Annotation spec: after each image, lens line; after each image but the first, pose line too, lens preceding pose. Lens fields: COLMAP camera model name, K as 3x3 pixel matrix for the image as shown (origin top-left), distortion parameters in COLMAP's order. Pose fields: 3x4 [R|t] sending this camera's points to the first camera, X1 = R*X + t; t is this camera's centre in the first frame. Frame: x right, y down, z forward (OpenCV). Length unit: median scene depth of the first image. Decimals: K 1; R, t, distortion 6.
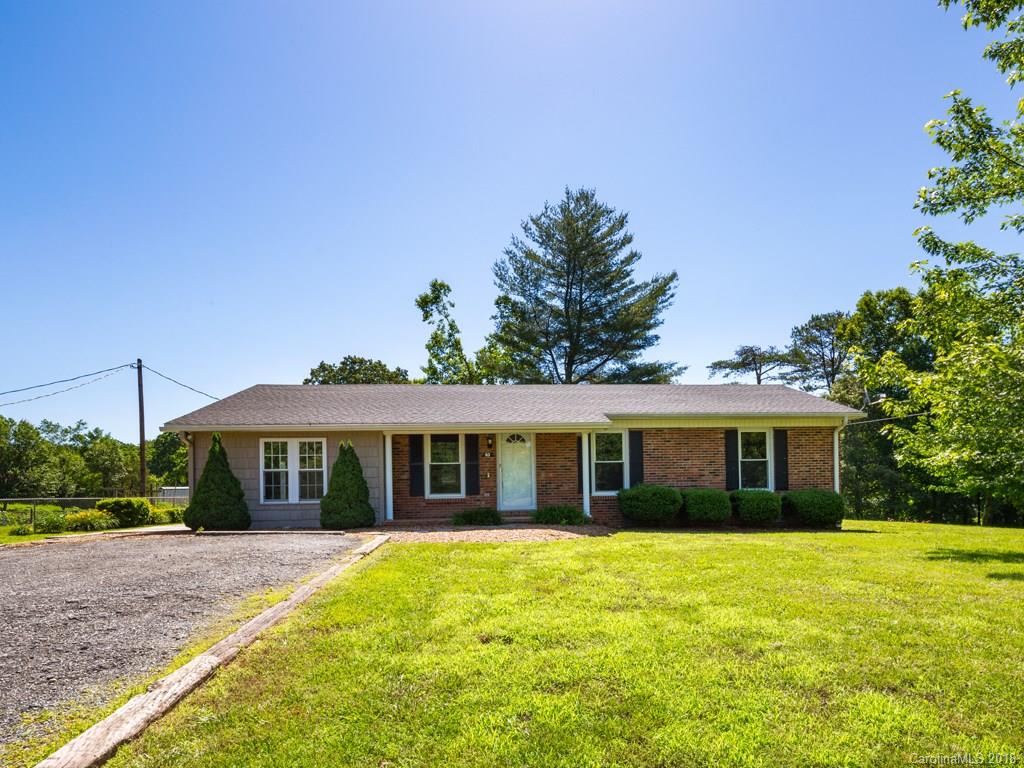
lens RADIAL K [[584.7, 0, 512.0], [0, 584.7, 384.0], [0, 0, 1]] dist [-0.000330, -0.000719]
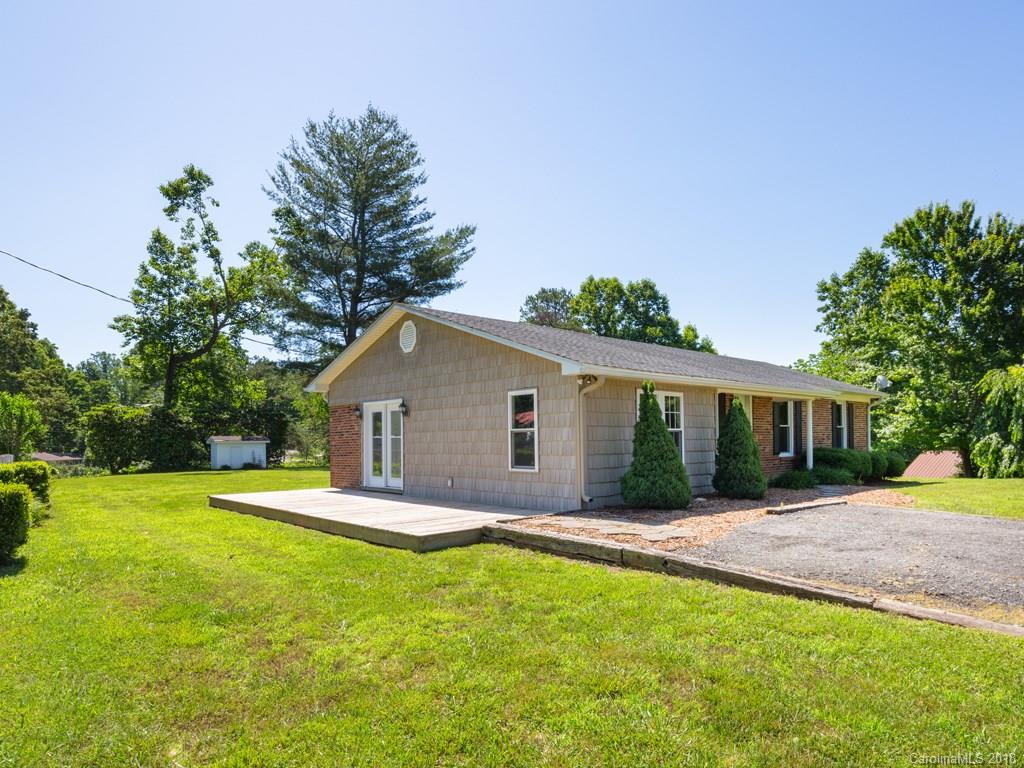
lens RADIAL K [[584.7, 0, 512.0], [0, 584.7, 384.0], [0, 0, 1]] dist [-0.000330, -0.000719]
pose [[0.809263, 0.064238, 0.583923, -0.221486], [-0.119184, 0.991284, 0.056126, 0.013694], [-0.575229, -0.115015, 0.809866, 0.104392]]
